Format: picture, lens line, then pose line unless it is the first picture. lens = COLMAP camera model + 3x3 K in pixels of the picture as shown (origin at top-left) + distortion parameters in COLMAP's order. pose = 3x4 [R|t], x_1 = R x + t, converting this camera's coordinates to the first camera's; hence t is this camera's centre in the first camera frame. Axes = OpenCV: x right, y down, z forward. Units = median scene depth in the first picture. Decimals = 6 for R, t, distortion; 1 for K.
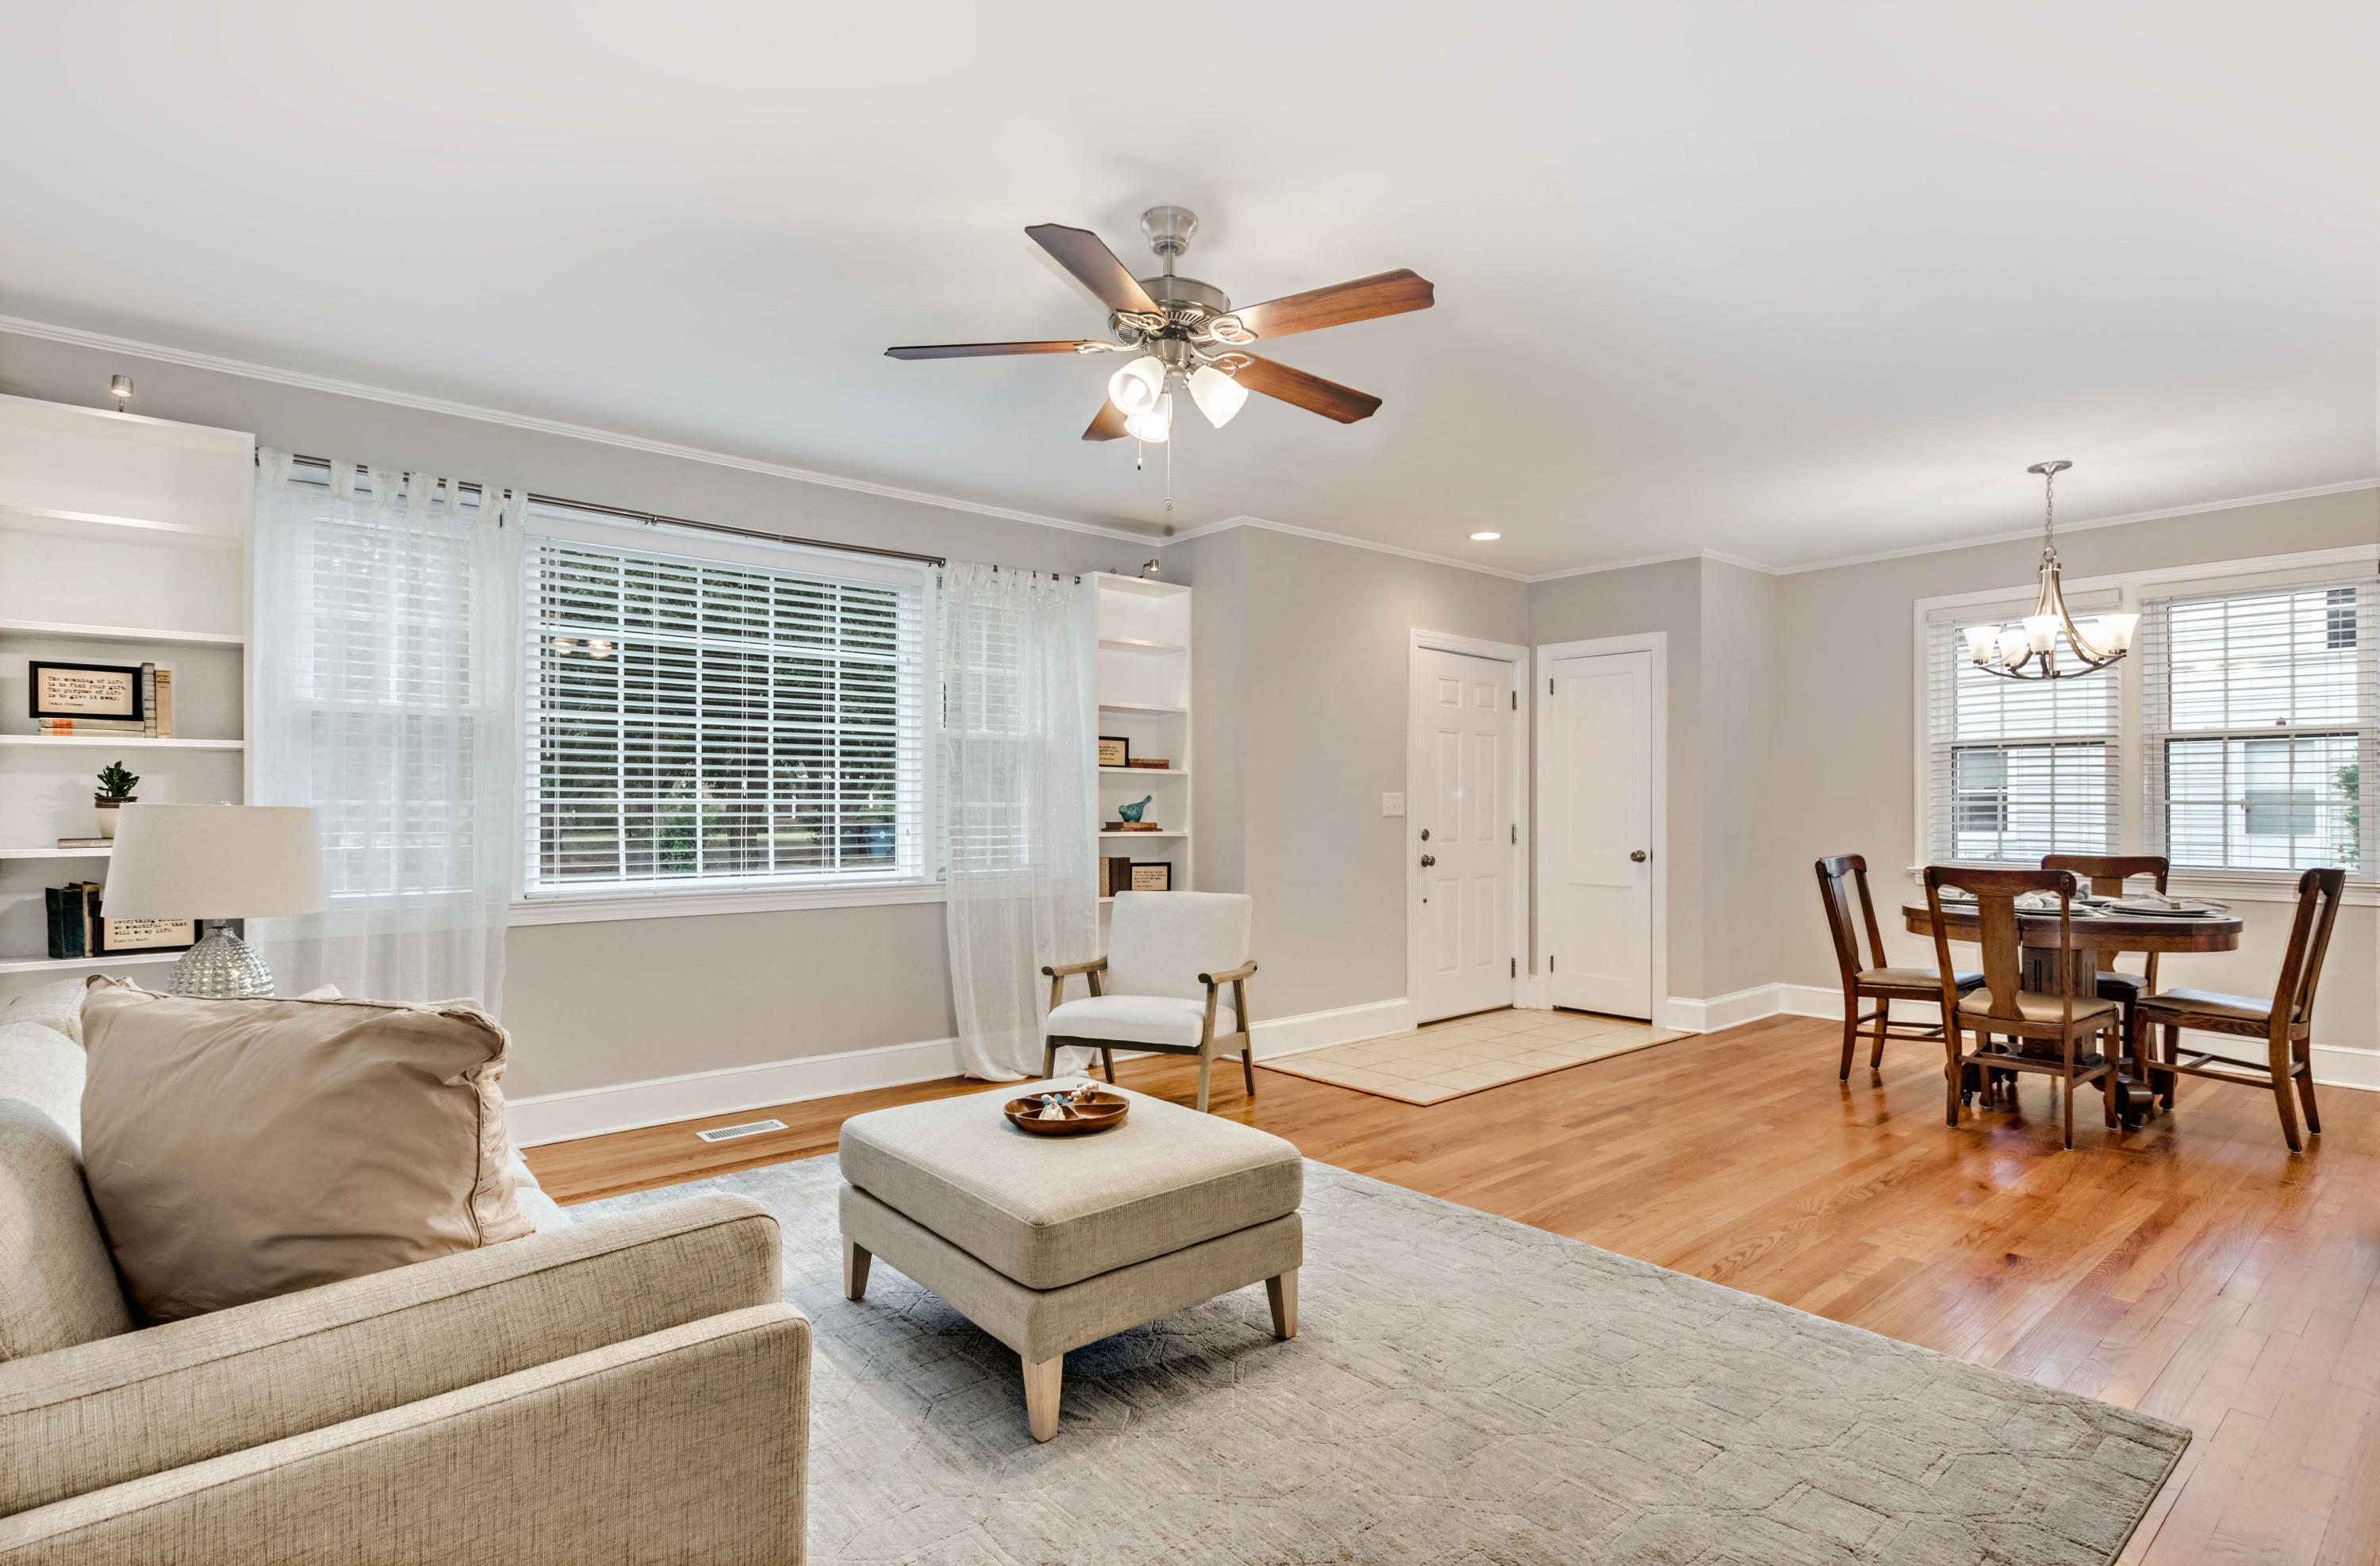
lens RADIAL K [[1171.4, 0, 1187.5], [0, 1171.4, 804.1], [0, 0, 1]] dist [0.003012, 0.000324]
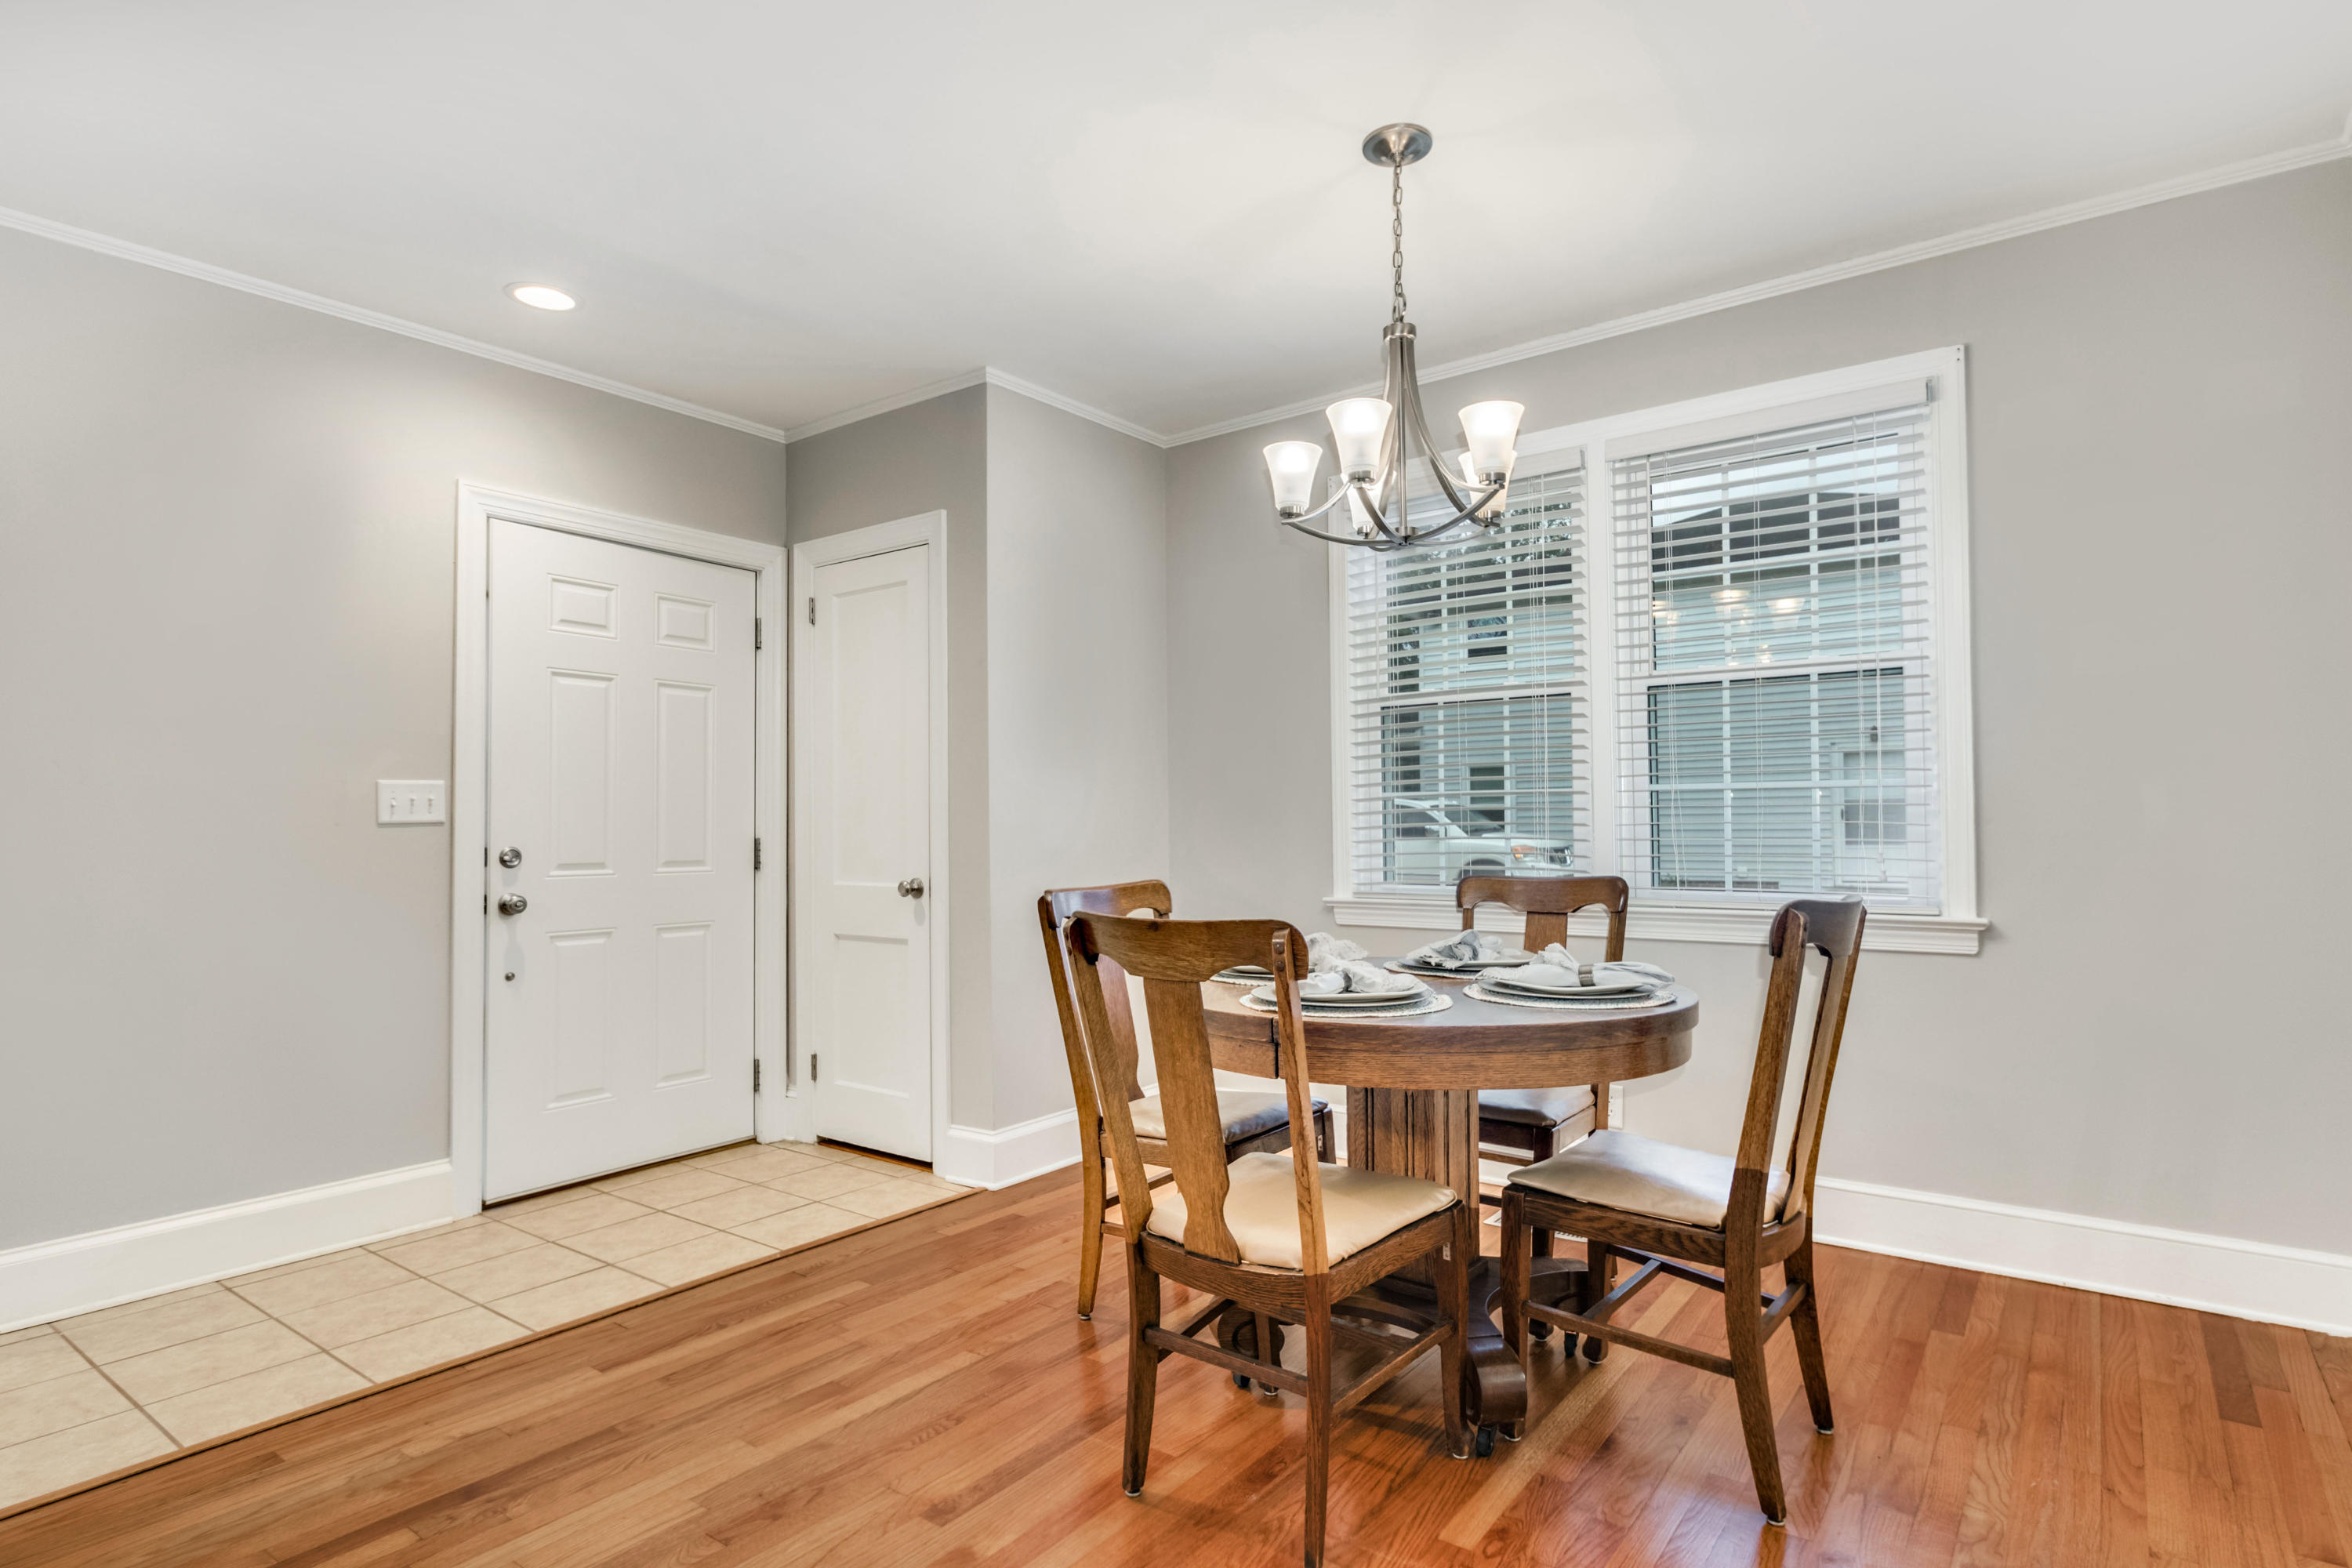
lens RADIAL K [[1225.6, 0, 1187.8], [0, 1225.6, 810.9], [0, 0, 1]] dist [0.000123, 0.000202]
pose [[0.973555, -0.006429, 0.228363, 0.484774], [0.009625, 0.999871, -0.012881, 0.019110], [-0.228251, 0.014738, 0.973491, 0.460628]]
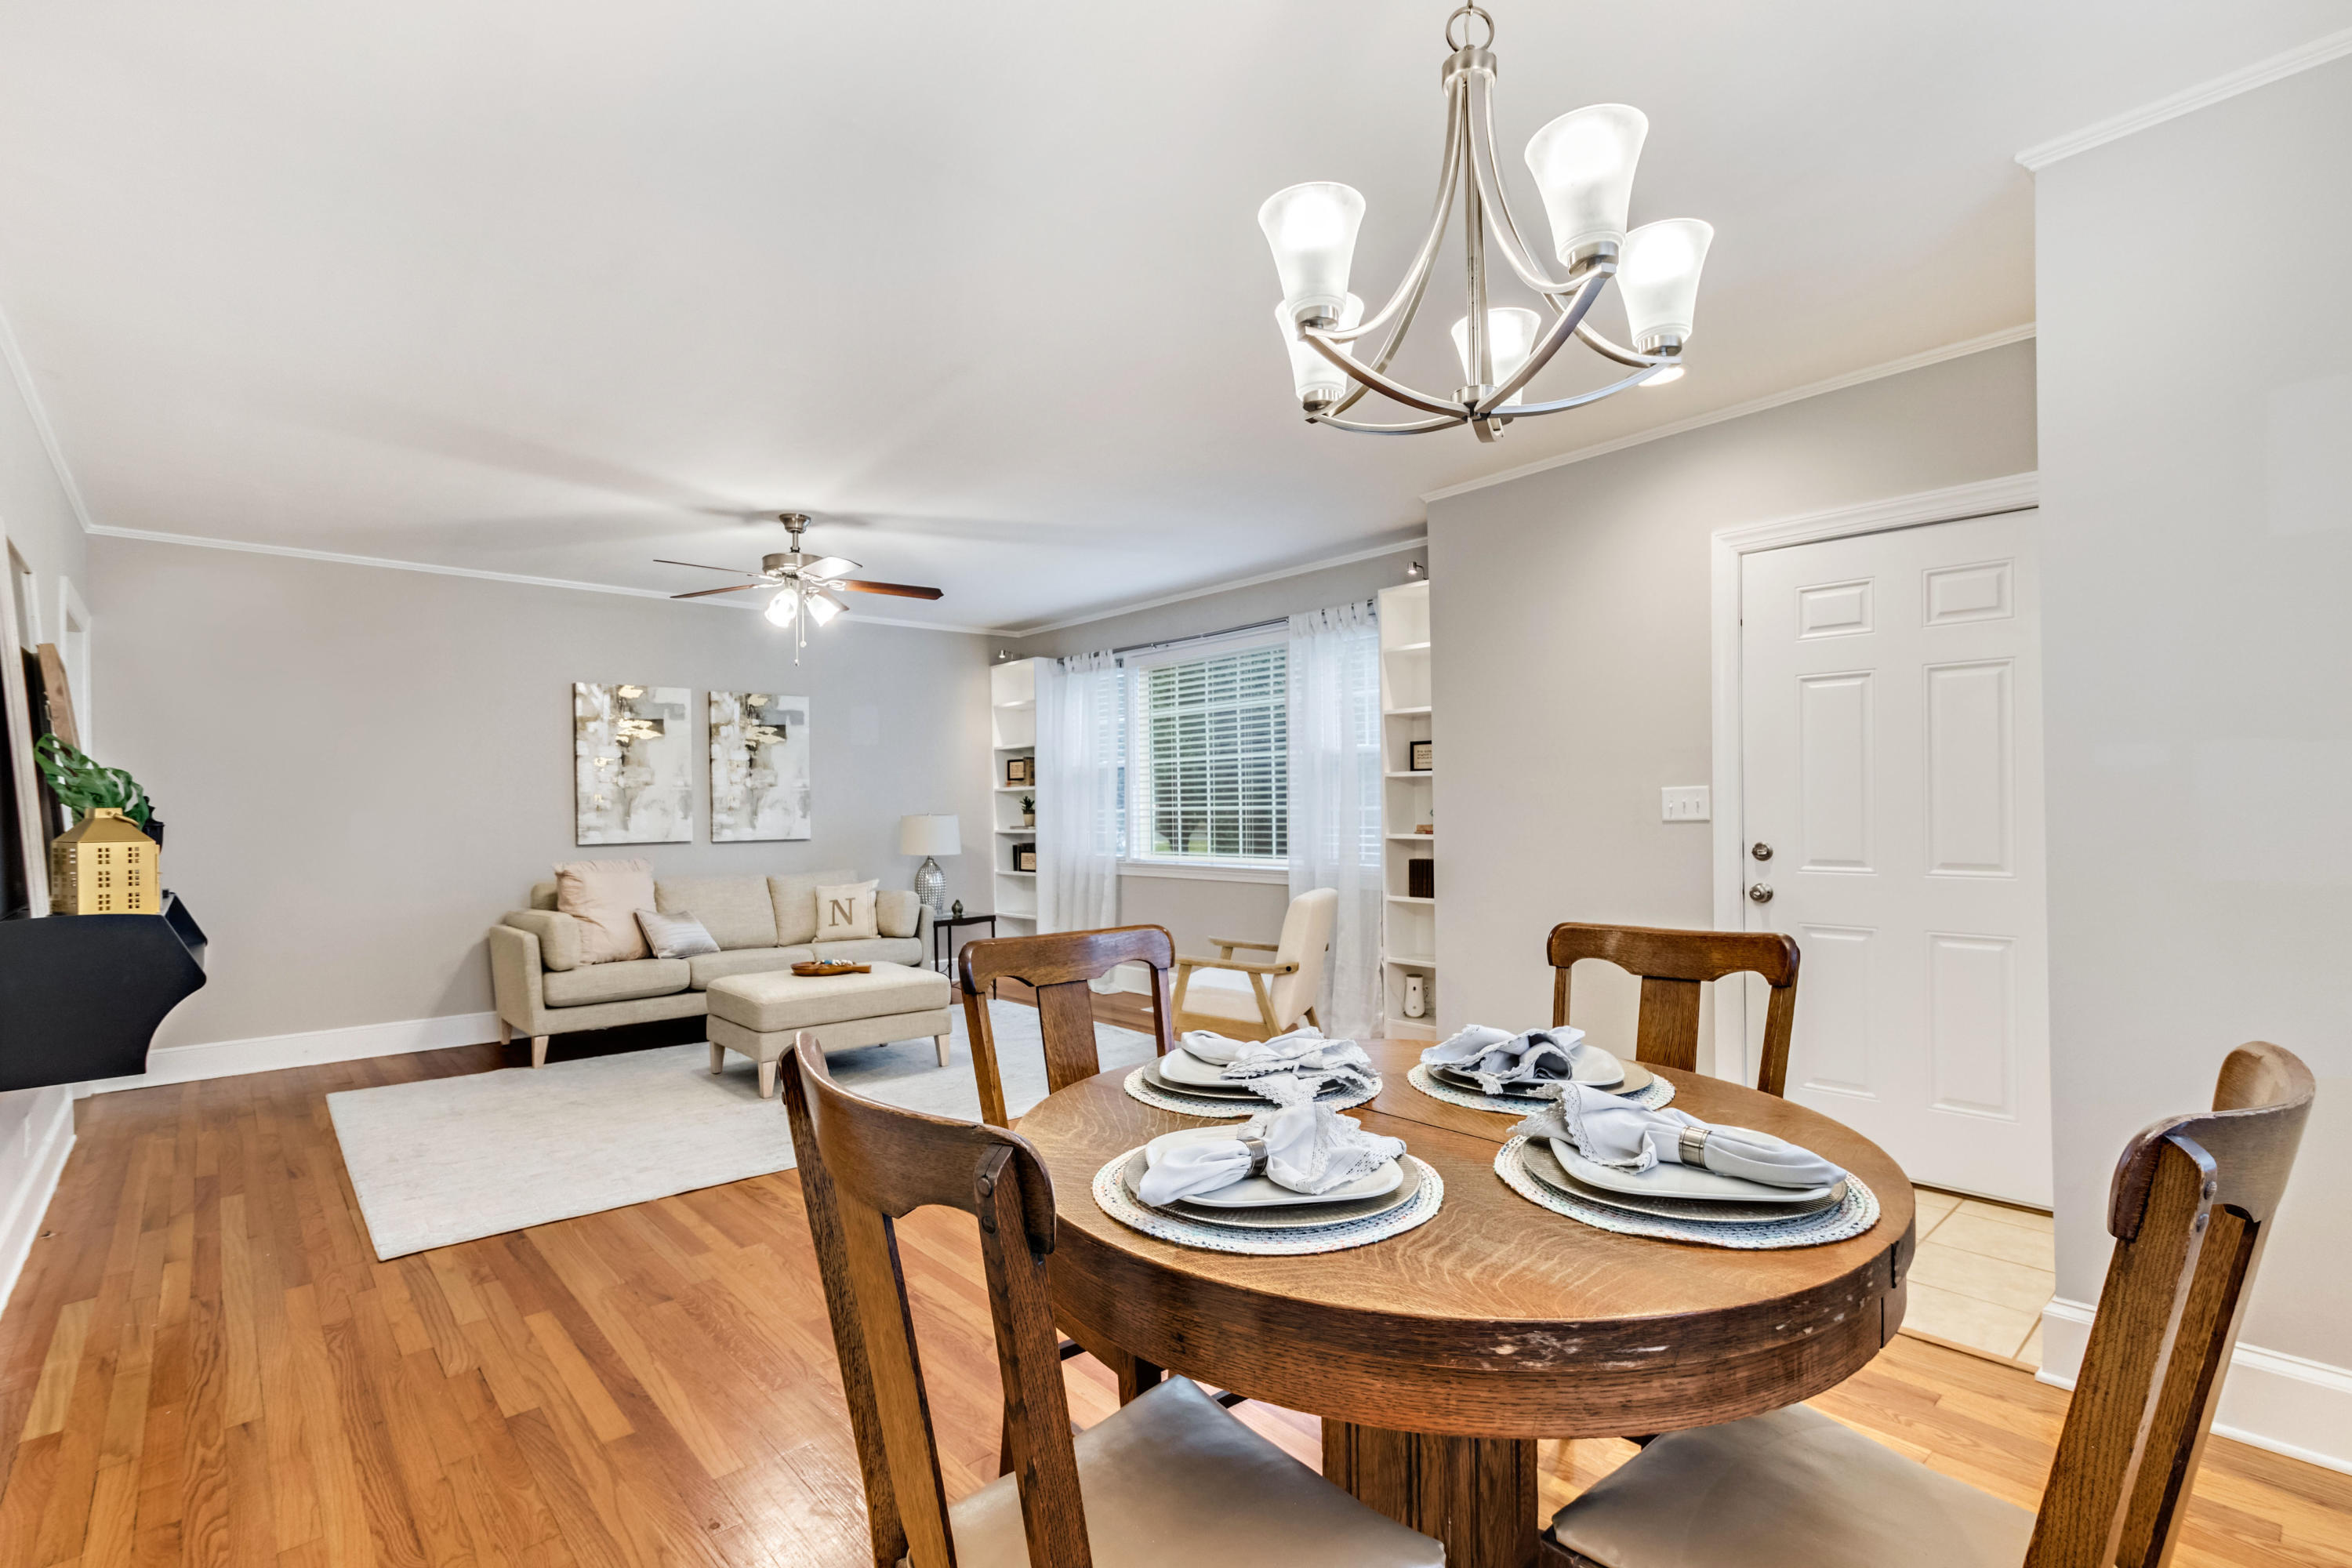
lens RADIAL K [[1088.8, 0, 1197.2], [0, 1088.8, 803.4], [0, 0, 1]] dist [0.000575, 0.000859]
pose [[0.032510, -0.008863, -0.999432, 0.976017], [0.012736, 0.999883, -0.008452, 0.002794], [0.999390, -0.012454, 0.032619, 0.862305]]
